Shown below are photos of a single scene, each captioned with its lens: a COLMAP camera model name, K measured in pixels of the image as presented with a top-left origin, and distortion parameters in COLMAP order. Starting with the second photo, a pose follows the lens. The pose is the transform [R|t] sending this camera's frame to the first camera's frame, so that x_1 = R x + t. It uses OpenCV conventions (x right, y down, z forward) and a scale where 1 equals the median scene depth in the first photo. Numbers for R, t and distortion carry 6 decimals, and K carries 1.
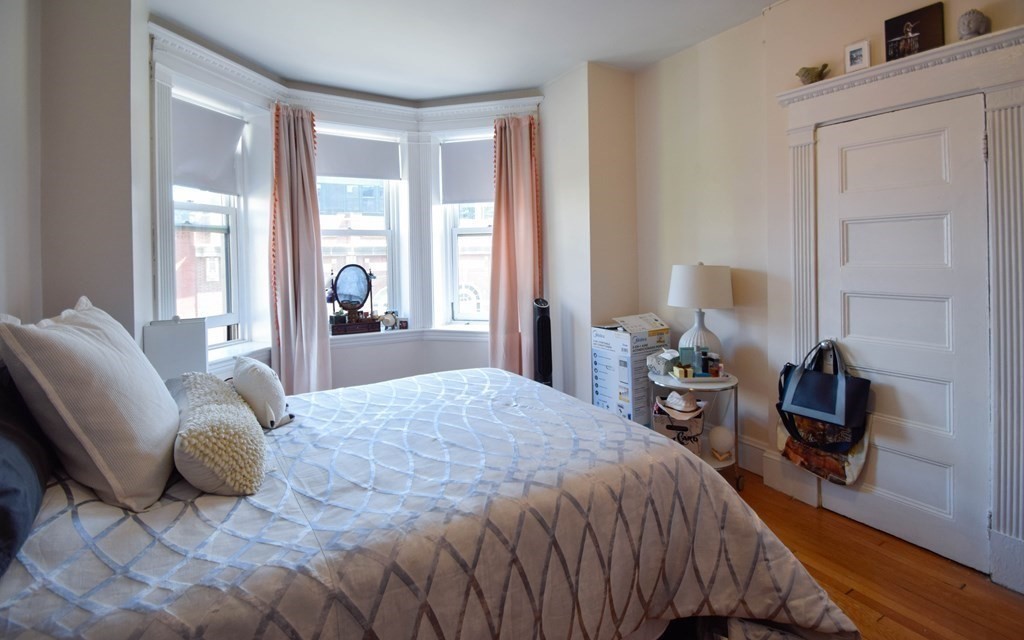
lens RADIAL K [[535.2, 0, 515.7], [0, 535.2, 321.4], [0, 0, 1]] dist [0.017864, -0.021624]
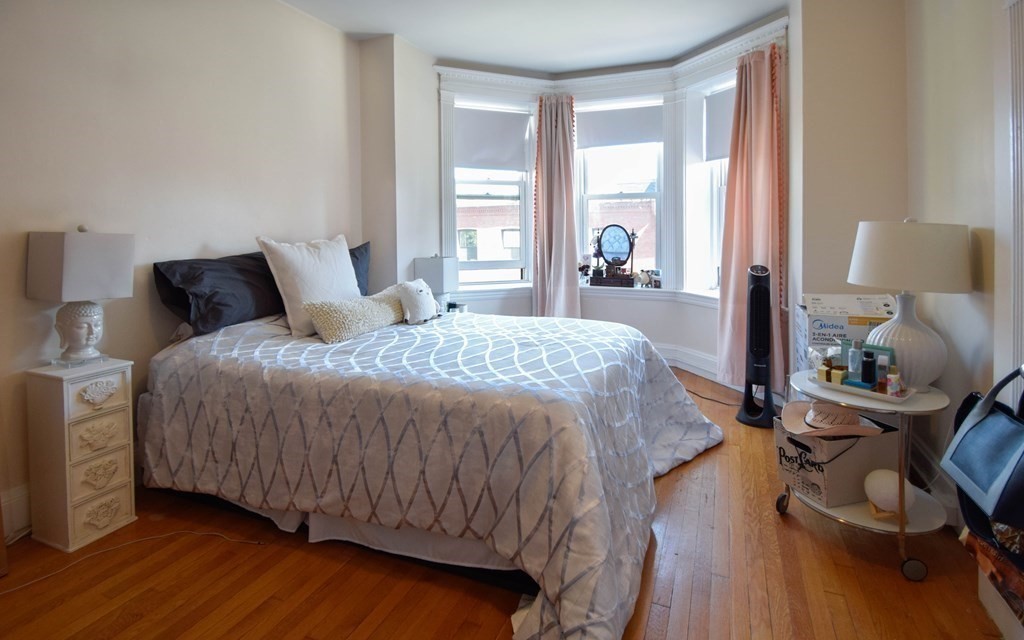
lens RADIAL K [[535.2, 0, 515.7], [0, 535.2, 321.4], [0, 0, 1]] dist [0.017864, -0.021624]
pose [[0.546807, 0.148948, -0.823903, 0.614263], [-0.106571, 0.988426, 0.107963, -0.006107], [0.830448, 0.028769, 0.556352, 0.239243]]
